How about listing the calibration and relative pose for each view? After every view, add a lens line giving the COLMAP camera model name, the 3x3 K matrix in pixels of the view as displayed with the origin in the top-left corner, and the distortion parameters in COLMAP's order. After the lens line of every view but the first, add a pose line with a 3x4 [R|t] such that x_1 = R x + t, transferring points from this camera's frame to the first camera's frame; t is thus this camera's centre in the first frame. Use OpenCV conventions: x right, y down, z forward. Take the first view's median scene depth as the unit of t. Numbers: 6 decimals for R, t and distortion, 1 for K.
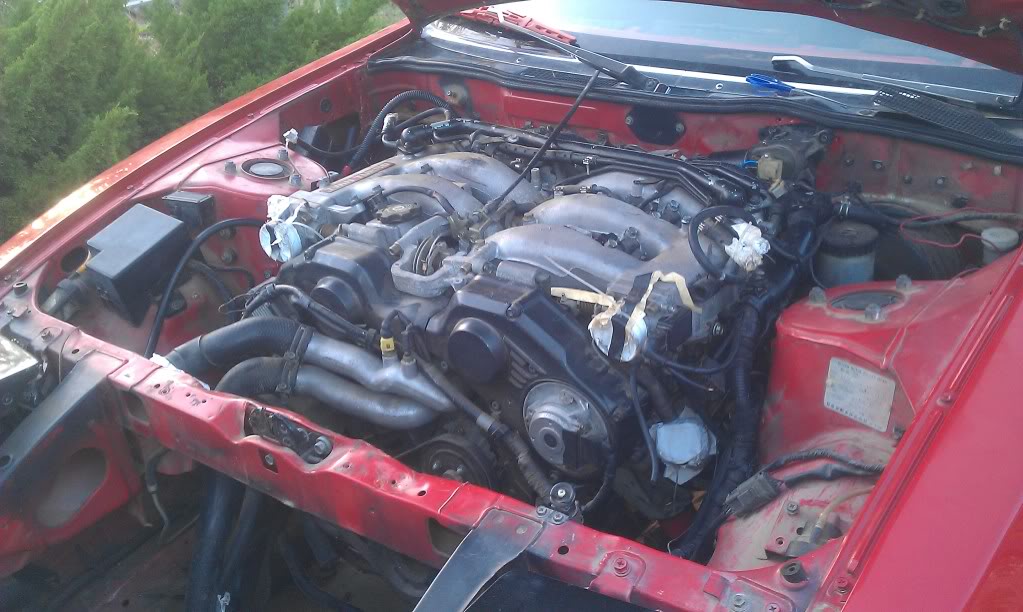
lens RADIAL K [[1082.3, 0, 511.5], [0, 1082.3, 306.0], [0, 0, 1]] dist [0.062520, -0.246683]
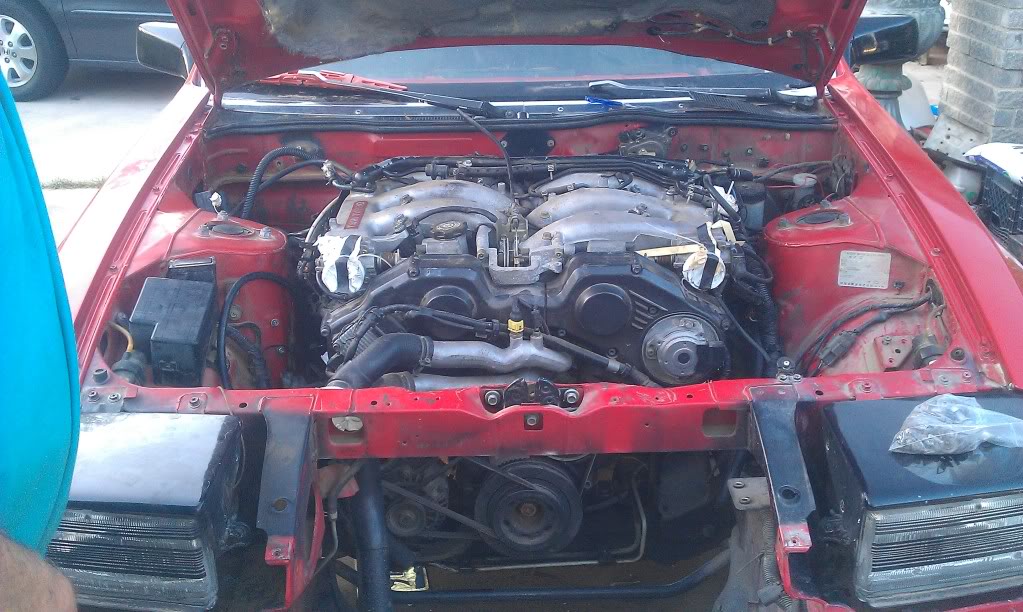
lens RADIAL K [[1082.3, 0, 511.5], [0, 1082.3, 306.0], [0, 0, 1]] dist [0.062520, -0.246683]
pose [[0.809347, -0.196451, 0.553502, -0.730916], [0.236759, 0.971567, -0.001364, 0.012331], [-0.537496, 0.132151, 0.832847, 0.002101]]
